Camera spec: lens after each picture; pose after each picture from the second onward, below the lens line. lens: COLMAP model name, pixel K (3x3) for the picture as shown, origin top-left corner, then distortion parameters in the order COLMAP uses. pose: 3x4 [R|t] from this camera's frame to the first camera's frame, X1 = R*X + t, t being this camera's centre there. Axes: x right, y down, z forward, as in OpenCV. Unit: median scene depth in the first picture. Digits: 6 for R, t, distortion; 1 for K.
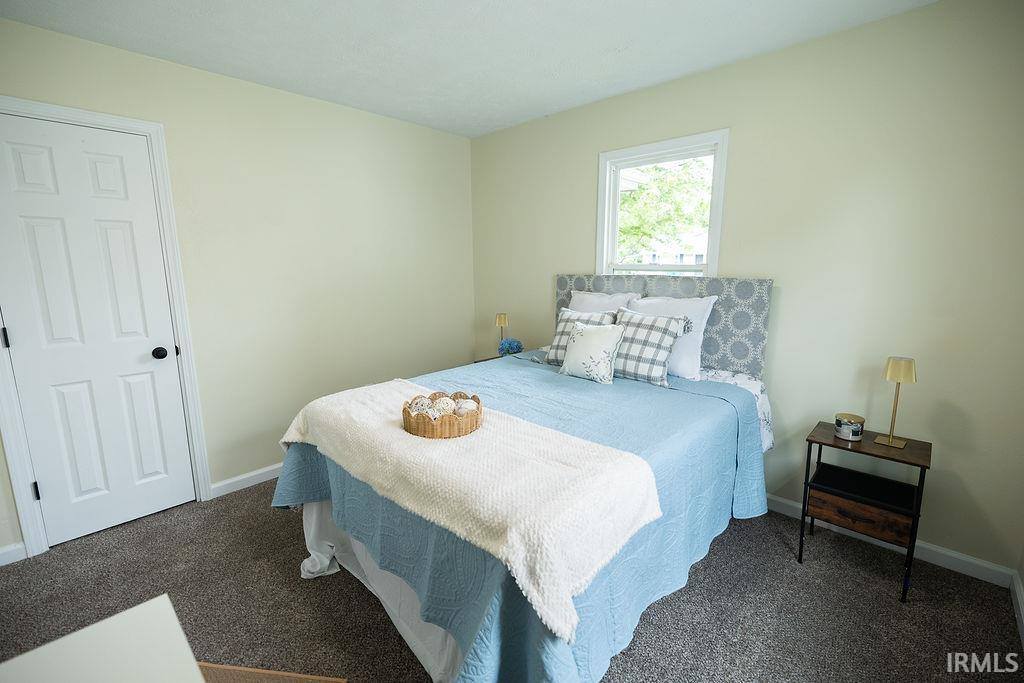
lens RADIAL K [[443.3, 0, 513.1], [0, 443.3, 340.8], [0, 0, 1]] dist [0.002532, 0.000063]
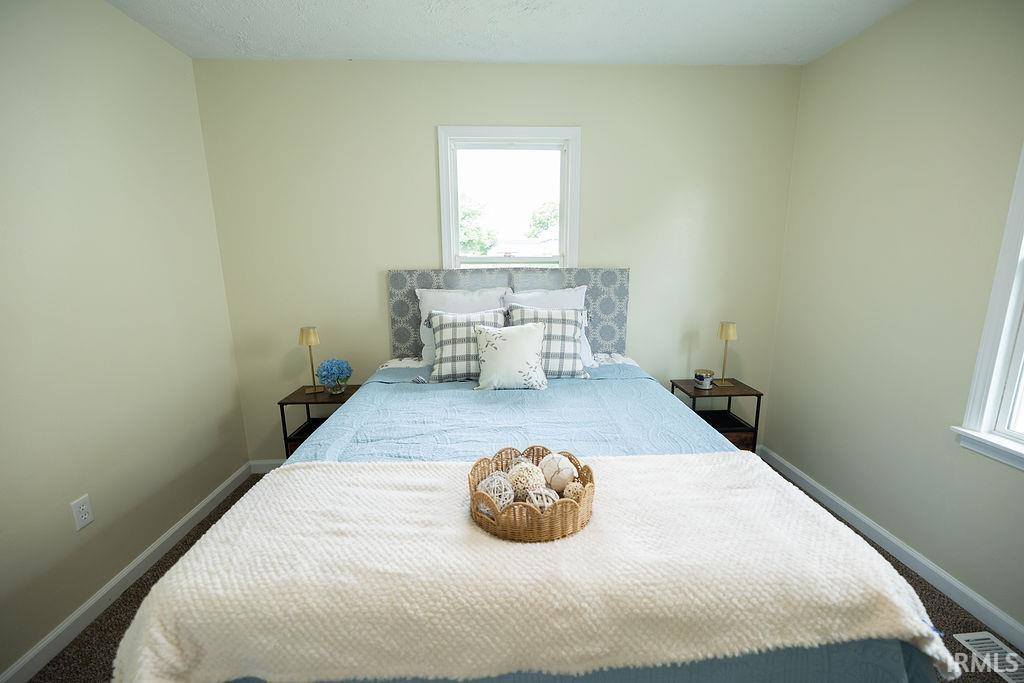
lens RADIAL K [[426.5, 0, 508.3], [0, 426.5, 340.3], [0, 0, 1]] dist [0.000924, -0.000035]
pose [[0.693909, -0.144375, 0.705441, -0.419925], [0.129798, 0.988725, 0.074675, -0.072009], [-0.708268, 0.039747, 0.704824, 0.414822]]
